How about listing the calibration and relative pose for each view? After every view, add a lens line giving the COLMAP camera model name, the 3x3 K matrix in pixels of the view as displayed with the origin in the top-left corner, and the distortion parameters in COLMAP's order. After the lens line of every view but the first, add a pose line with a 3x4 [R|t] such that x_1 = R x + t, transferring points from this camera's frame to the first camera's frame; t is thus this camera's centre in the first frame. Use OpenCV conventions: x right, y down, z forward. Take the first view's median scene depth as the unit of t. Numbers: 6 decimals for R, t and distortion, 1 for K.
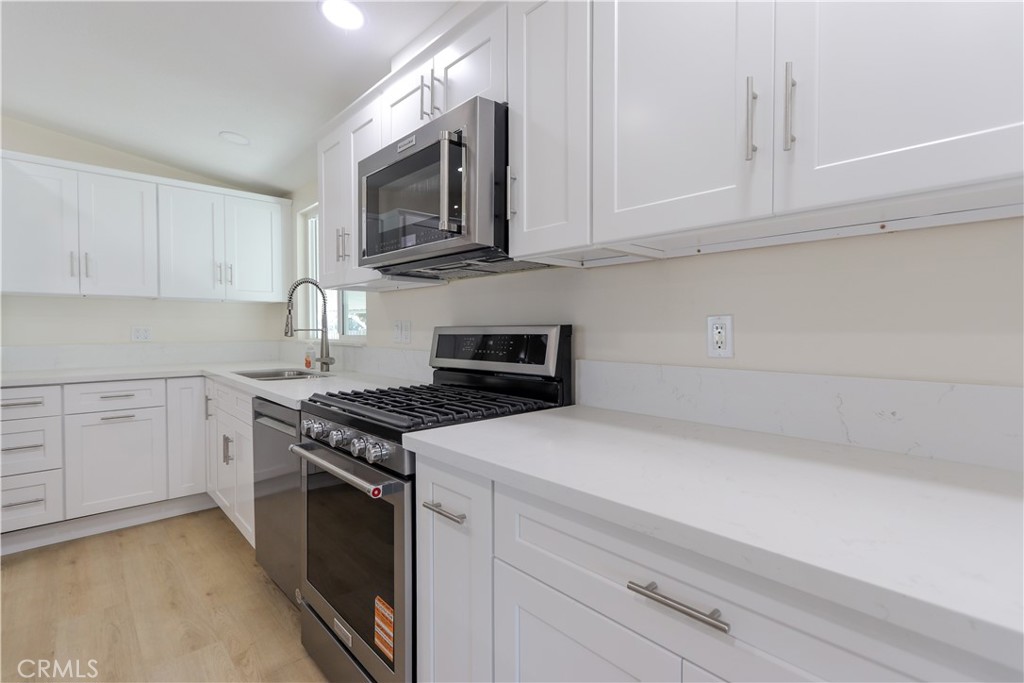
lens RADIAL K [[478.0, 0, 529.8], [0, 478.0, 336.3], [0, 0, 1]] dist [-0.000309, 0.003560]
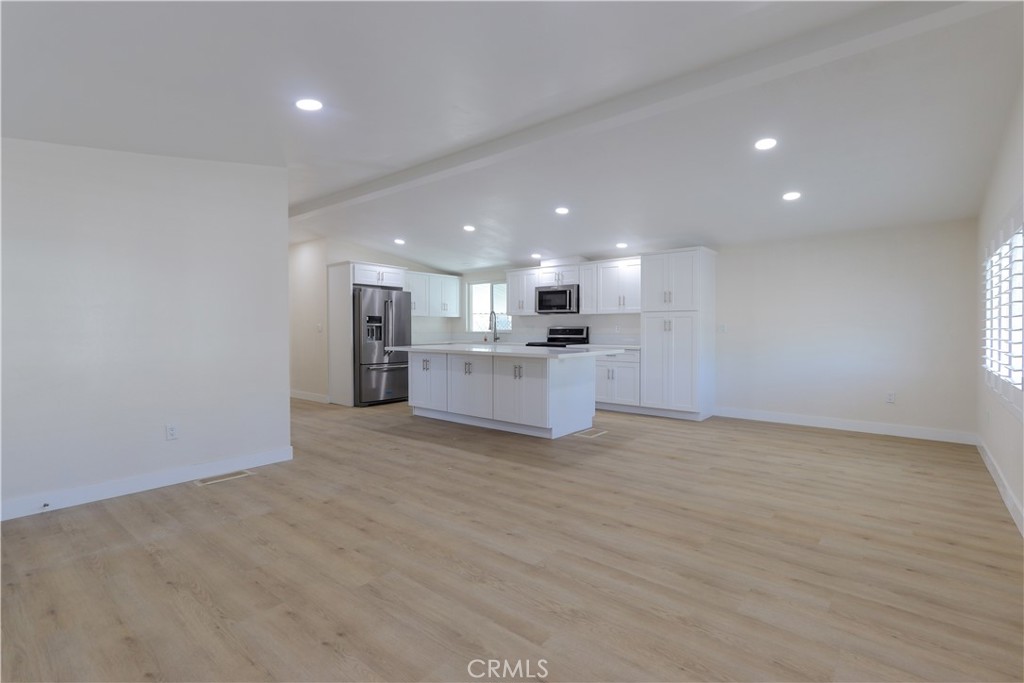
lens RADIAL K [[478.0, 0, 516.4], [0, 478.0, 334.9], [0, 0, 1]] dist [-0.000309, 0.003560]
pose [[0.994239, -0.000315, 0.107181, -0.906792], [0.000348, 1.000000, -0.000284, 0.046185], [-0.107181, 0.000320, 0.994239, -2.905914]]
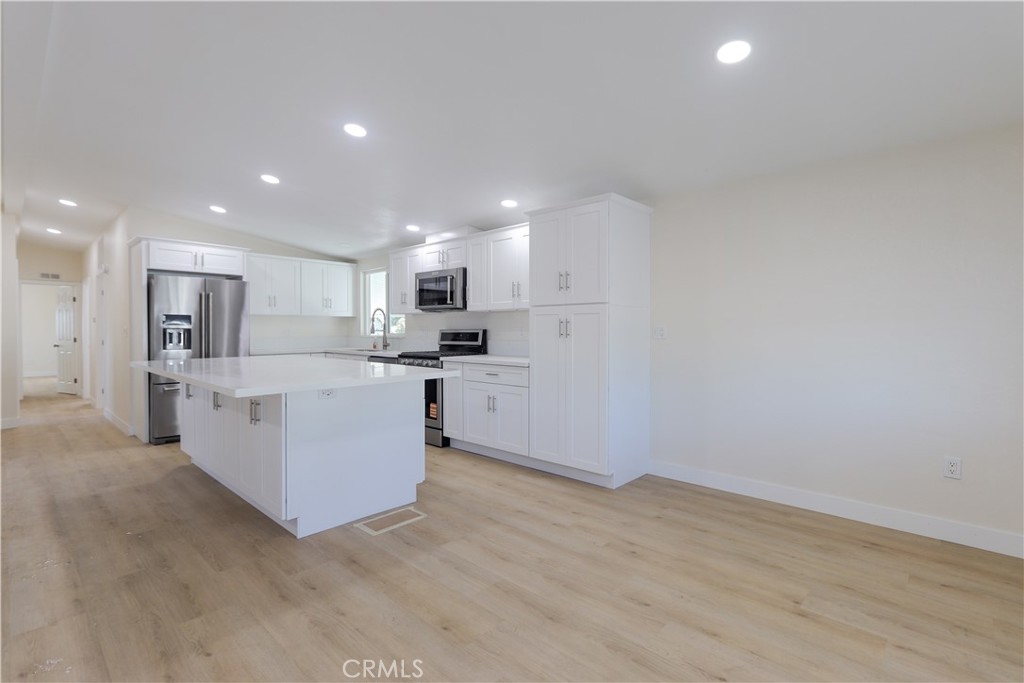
lens RADIAL K [[478.0, 0, 518.8], [0, 478.0, 335.3], [0, 0, 1]] dist [-0.000309, 0.003560]
pose [[0.998752, -0.001456, 0.049922, 0.116490], [0.001527, 0.999998, -0.001379, 0.016999], [-0.049919, 0.001453, 0.998752, -1.812588]]
